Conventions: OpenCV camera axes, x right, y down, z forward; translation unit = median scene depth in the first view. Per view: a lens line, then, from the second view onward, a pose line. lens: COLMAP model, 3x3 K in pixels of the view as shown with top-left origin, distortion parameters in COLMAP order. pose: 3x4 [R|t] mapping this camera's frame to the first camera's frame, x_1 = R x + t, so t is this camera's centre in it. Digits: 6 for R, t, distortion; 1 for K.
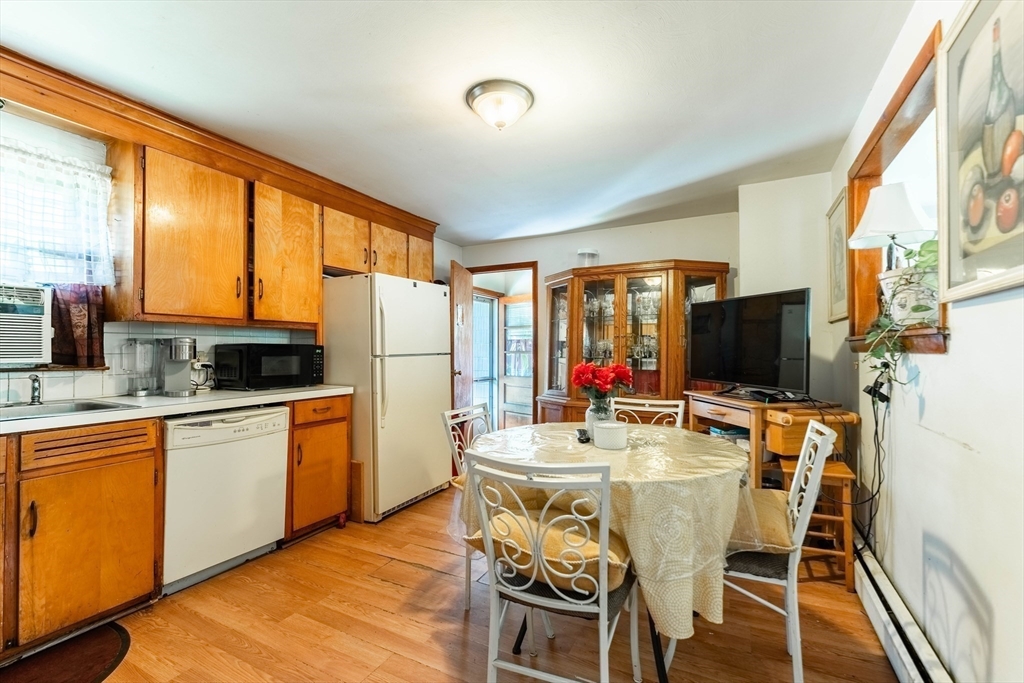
lens RADIAL K [[450.7, 0, 512.2], [0, 450.7, 346.2], [0, 0, 1]] dist [0.007237, -0.001984]
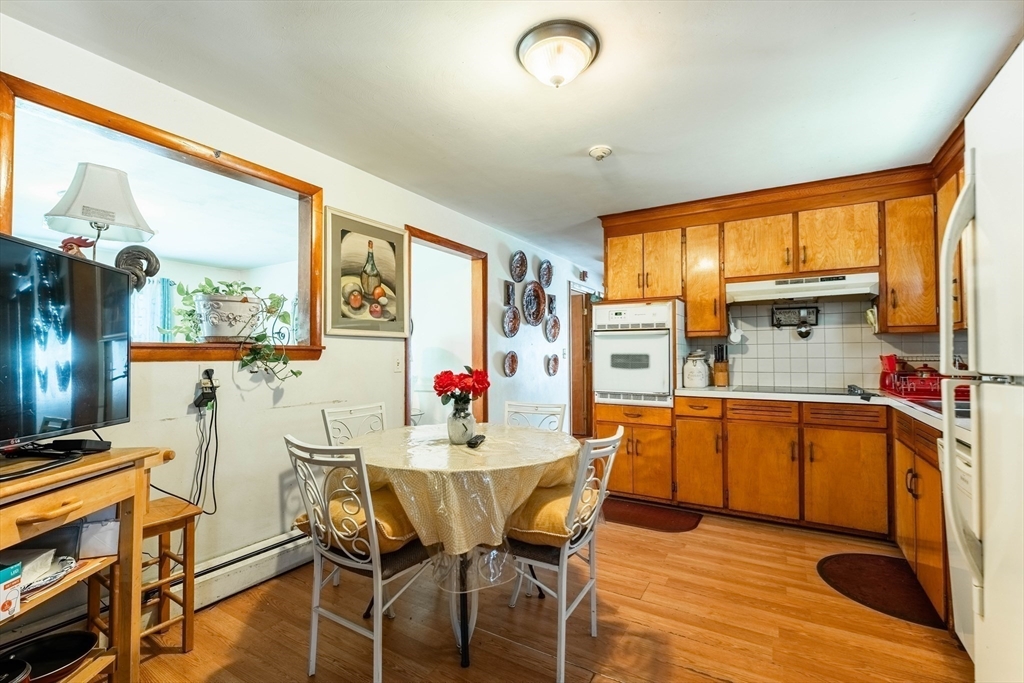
lens RADIAL K [[450.7, 0, 512.9], [0, 450.7, 346.2], [0, 0, 1]] dist [0.007237, -0.001984]
pose [[-0.997739, 0.002148, 0.067166, 0.003128], [0.000376, 0.999652, -0.026384, 0.012906], [-0.067200, -0.026299, -0.997393, 1.994026]]
